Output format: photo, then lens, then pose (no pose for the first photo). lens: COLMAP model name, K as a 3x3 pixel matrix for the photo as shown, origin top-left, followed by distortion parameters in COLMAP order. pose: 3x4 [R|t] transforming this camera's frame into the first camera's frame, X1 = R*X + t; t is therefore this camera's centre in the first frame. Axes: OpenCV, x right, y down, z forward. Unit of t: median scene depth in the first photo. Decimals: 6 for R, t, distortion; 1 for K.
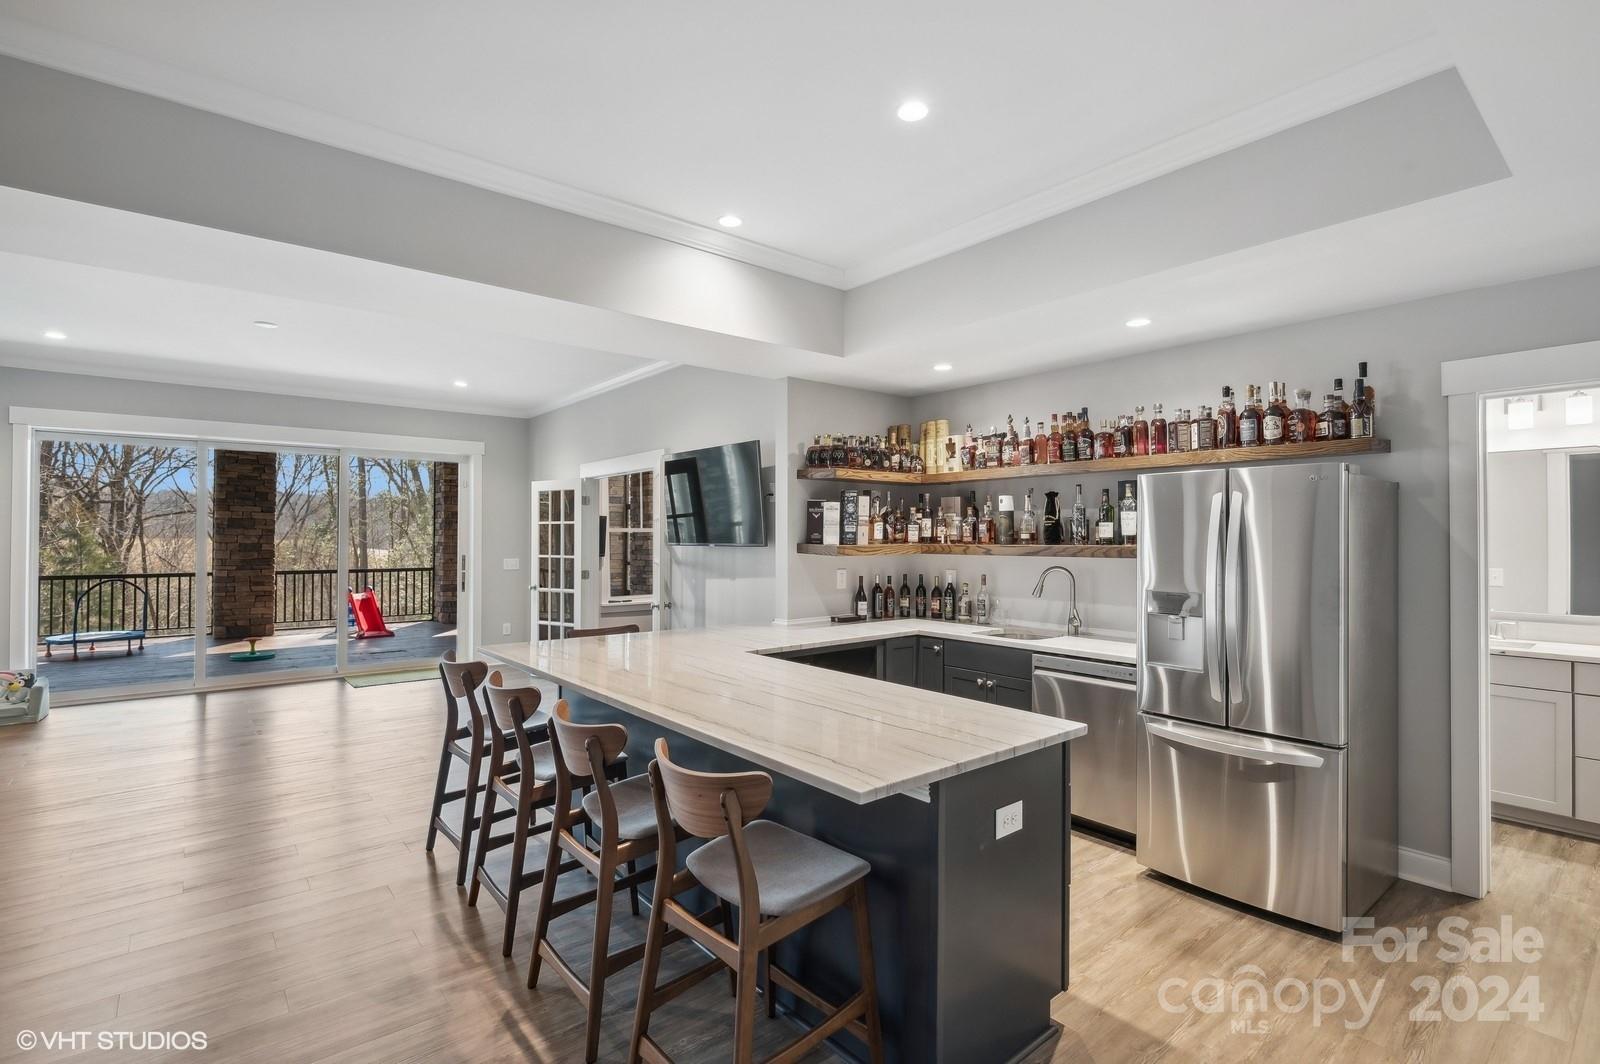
lens RADIAL K [[735.4, 0, 801.4], [0, 735.4, 533.6], [0, 0, 1]] dist [0.001388, -0.000228]
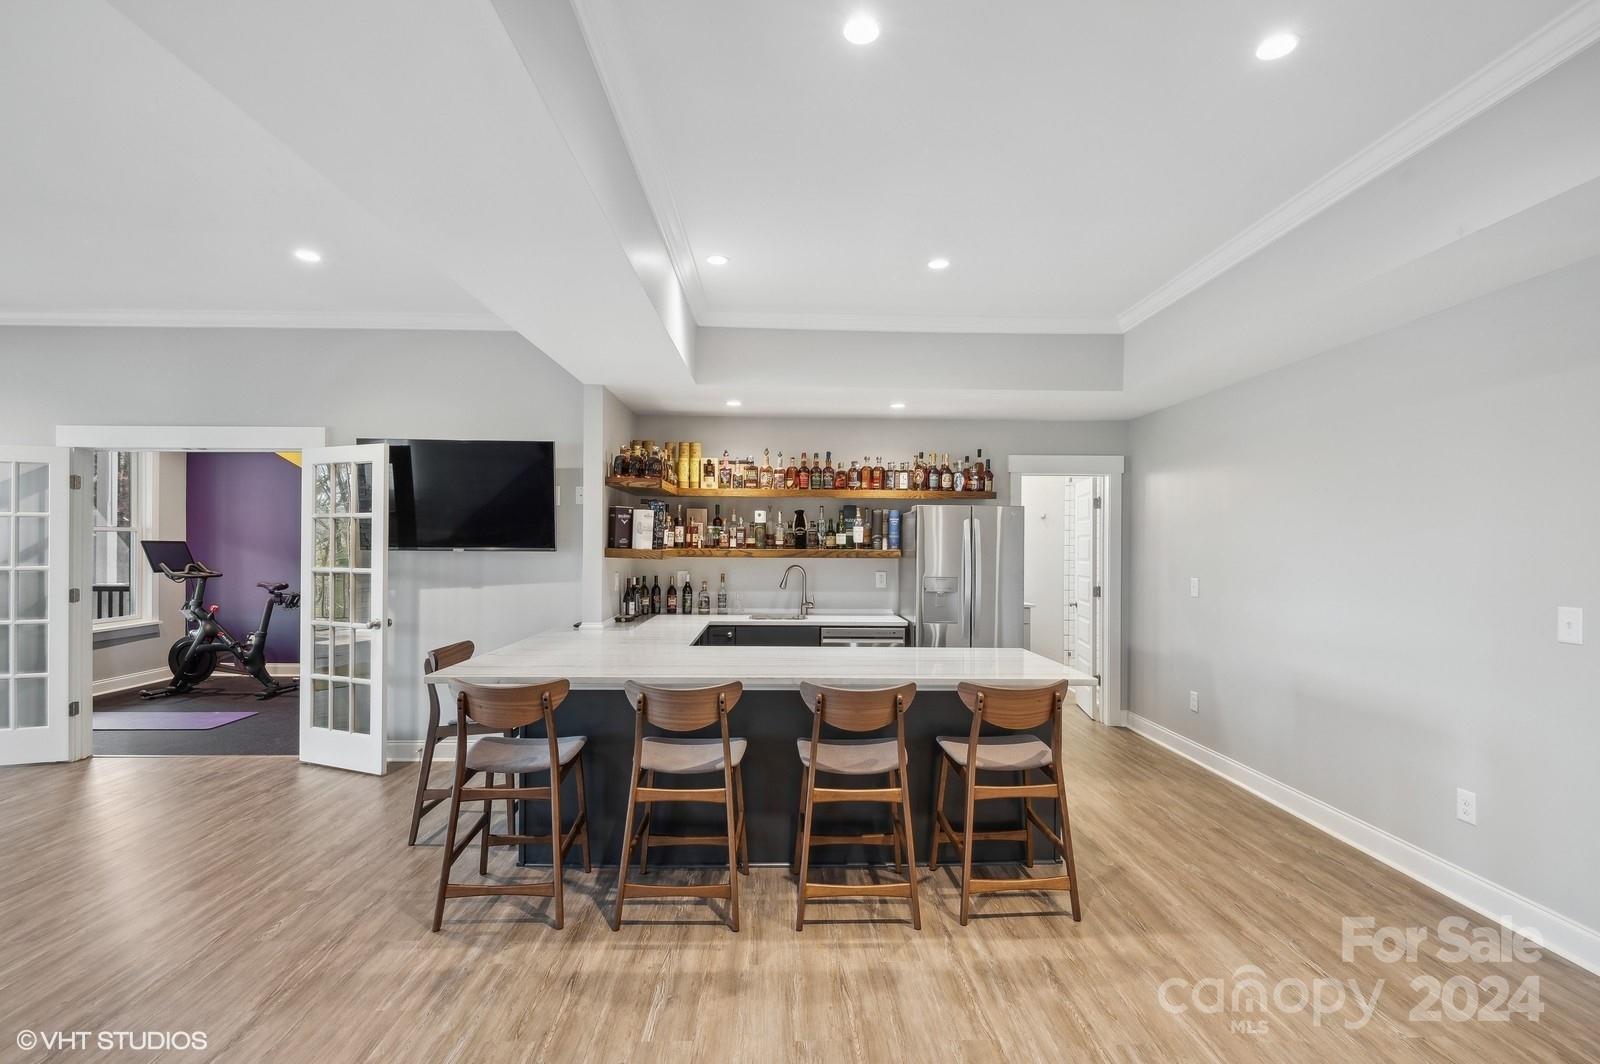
lens RADIAL K [[735.4, 0, 804.0], [0, 735.4, 541.7], [0, 0, 1]] dist [0.001388, -0.000228]
pose [[0.619688, 0.010560, 0.784777, -0.665685], [-0.010700, 0.999930, -0.005007, 0.007724], [-0.784776, -0.005294, 0.619757, 0.145032]]
